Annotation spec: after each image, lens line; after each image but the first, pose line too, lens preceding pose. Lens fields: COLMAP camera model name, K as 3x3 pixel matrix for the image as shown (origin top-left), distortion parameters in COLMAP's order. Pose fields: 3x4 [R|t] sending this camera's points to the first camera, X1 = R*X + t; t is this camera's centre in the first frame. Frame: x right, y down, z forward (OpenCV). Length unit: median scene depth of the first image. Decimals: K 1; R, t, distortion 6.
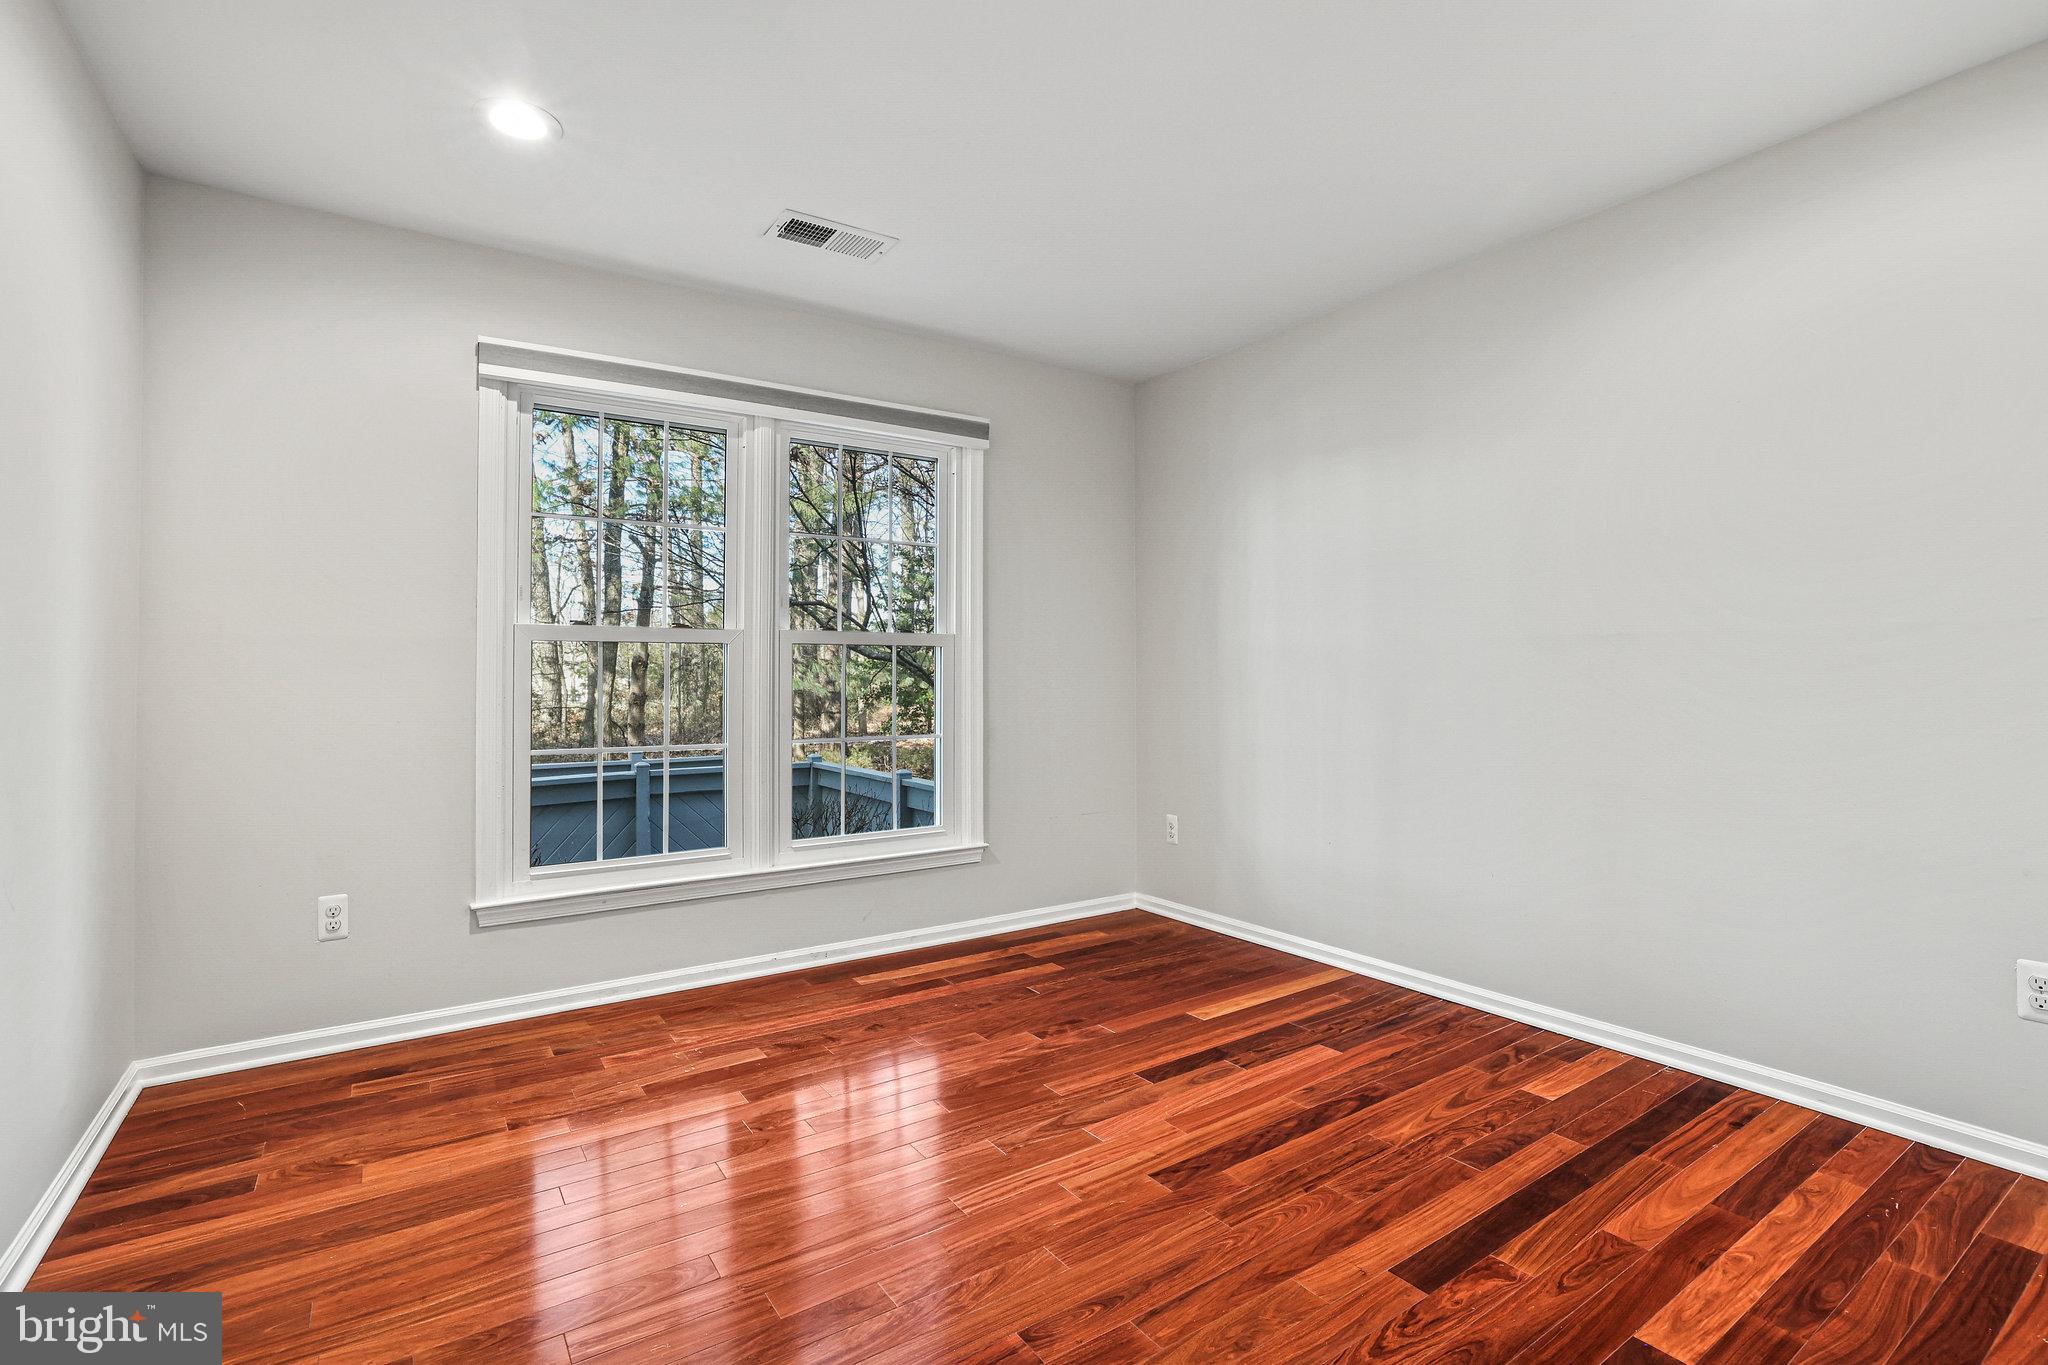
lens RADIAL K [[947.8, 0, 1028.8], [0, 947.8, 676.6], [0, 0, 1]] dist [-0.046869, 0.019503]
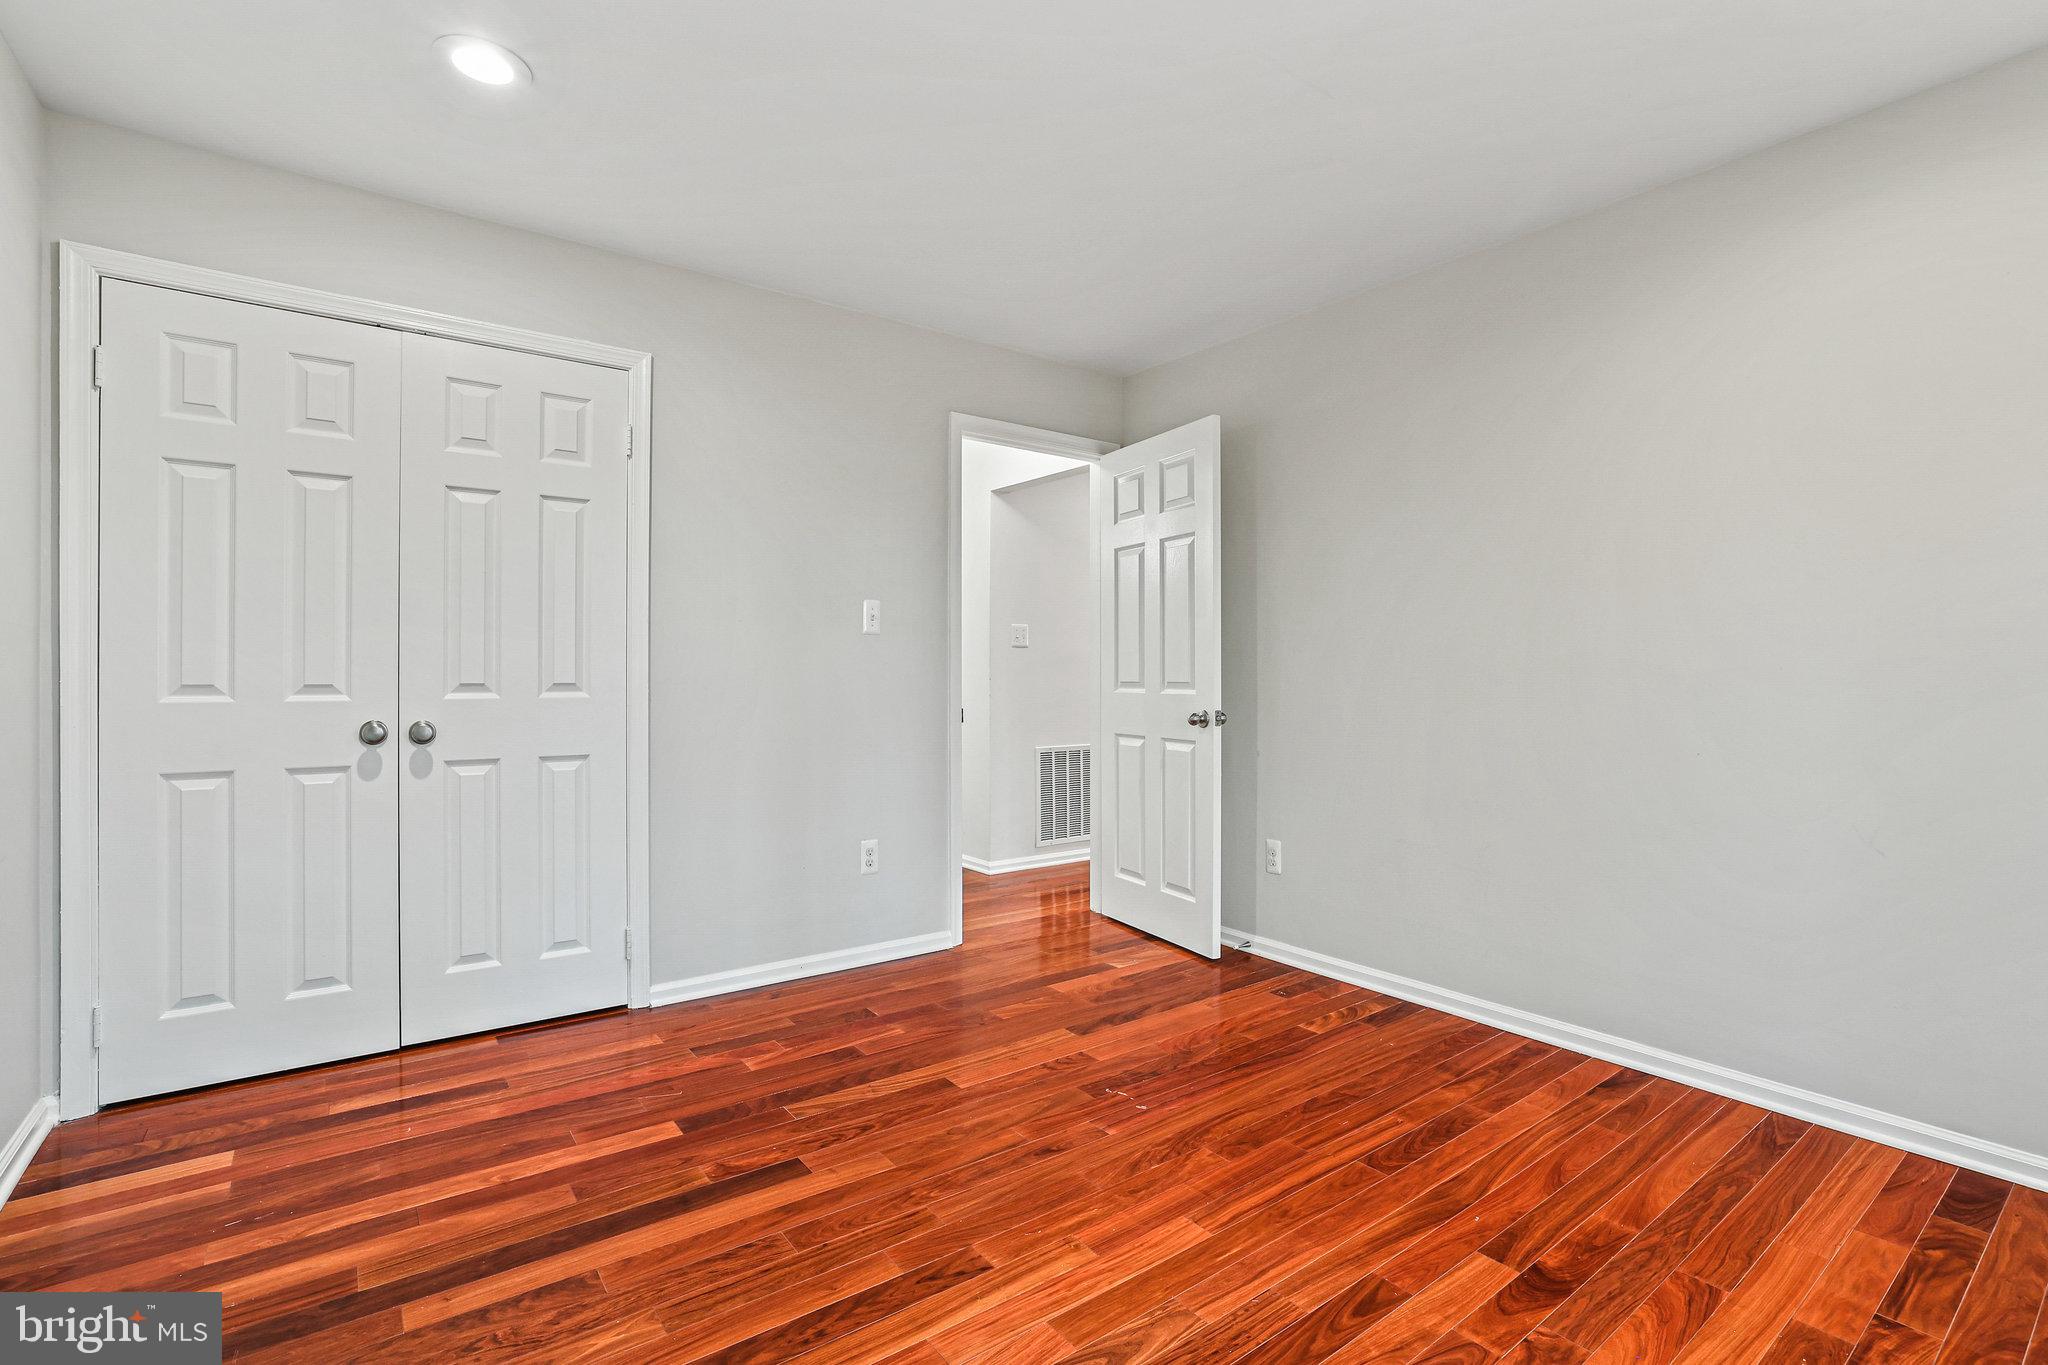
lens RADIAL K [[947.8, 0, 1028.8], [0, 947.8, 676.6], [0, 0, 1]] dist [-0.046869, 0.019503]
pose [[-0.999012, 0.001851, -0.044403, 0.145422], [0.001756, 0.999996, 0.002169, -0.004260], [0.044407, 0.002089, -0.999011, 2.019019]]
